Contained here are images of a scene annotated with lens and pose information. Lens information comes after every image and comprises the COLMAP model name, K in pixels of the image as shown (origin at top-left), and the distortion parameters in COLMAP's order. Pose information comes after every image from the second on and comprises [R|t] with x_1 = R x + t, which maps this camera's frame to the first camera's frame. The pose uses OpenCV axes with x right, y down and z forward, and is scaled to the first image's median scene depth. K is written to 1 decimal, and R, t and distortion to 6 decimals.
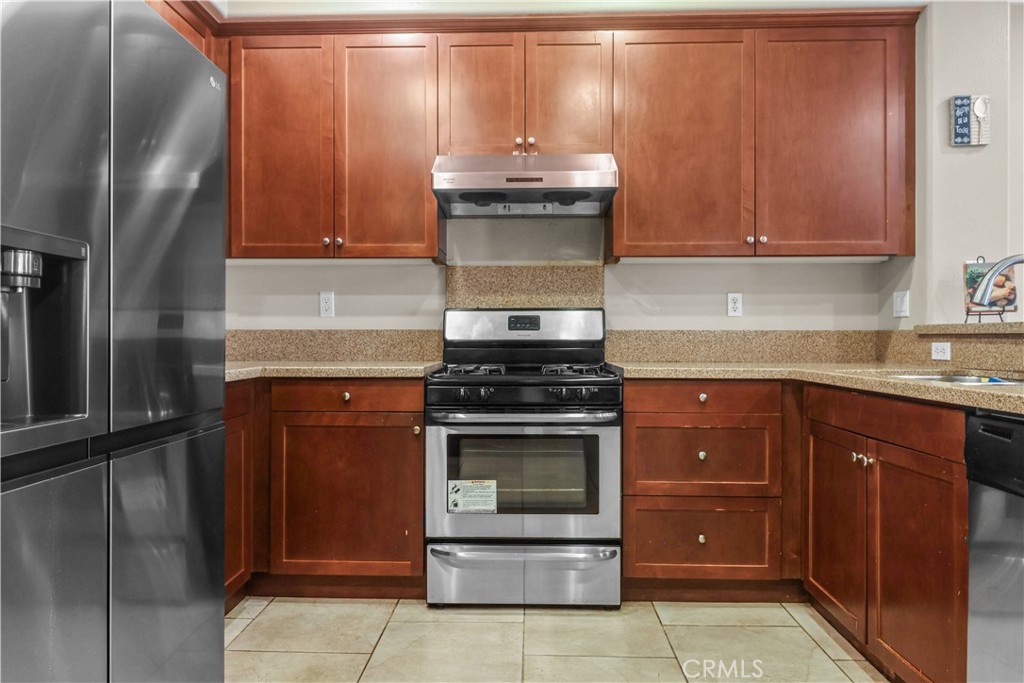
lens RADIAL K [[699.1, 0, 512.1], [0, 699.1, 339.7], [0, 0, 1]] dist [0.012688, 0.003056]
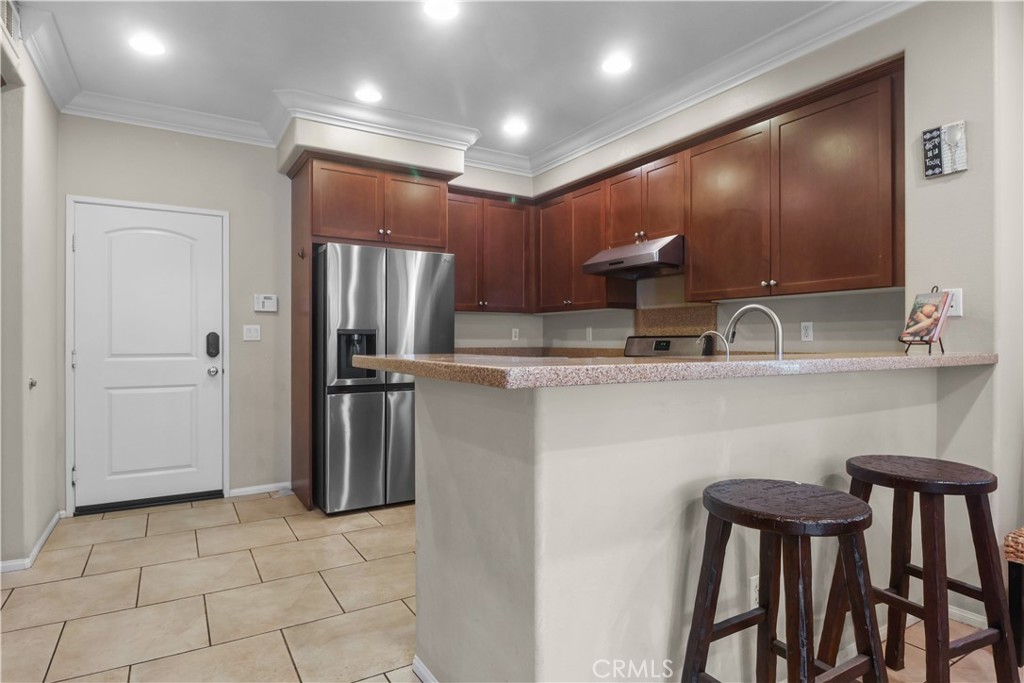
lens RADIAL K [[561.8, 0, 511.9], [0, 561.8, 341.3], [0, 0, 1]] dist [0.002448, -0.005252]
pose [[0.541591, 0.002515, -0.840638, 0.988008], [-0.004658, 0.999989, -0.000009, -0.035148], [0.840629, 0.003921, 0.541597, 0.048420]]
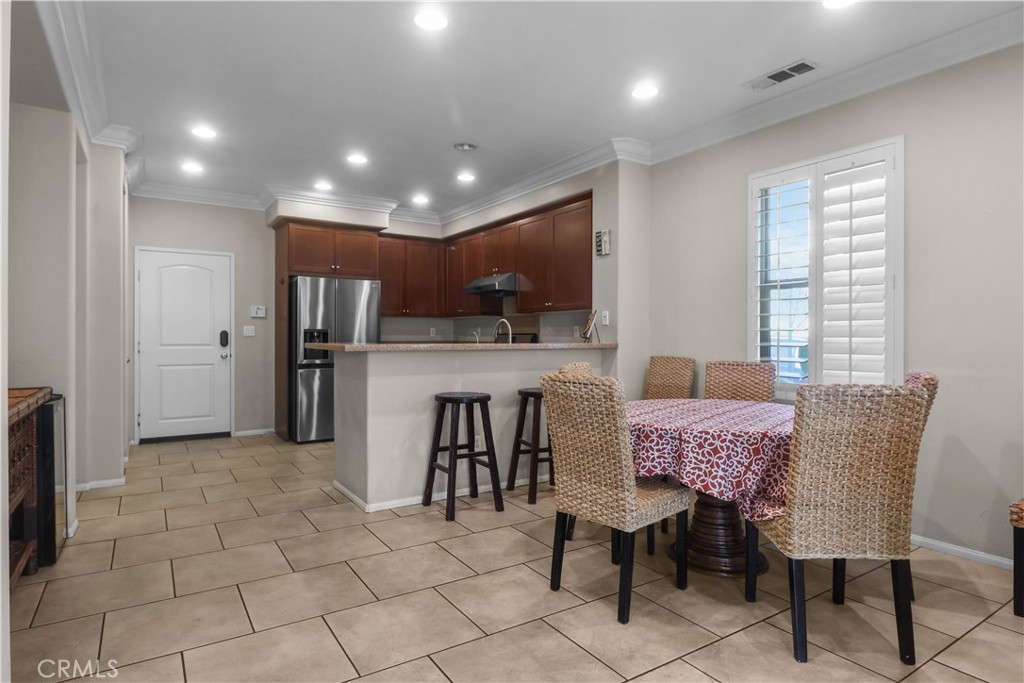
lens RADIAL K [[561.8, 0, 512.4], [0, 561.8, 337.8], [0, 0, 1]] dist [0.002448, -0.005252]
pose [[0.566927, 0.004994, -0.823753, 1.837093], [-0.006554, 0.999977, 0.001552, -0.037140], [0.823742, 0.004519, 0.566946, -0.134706]]
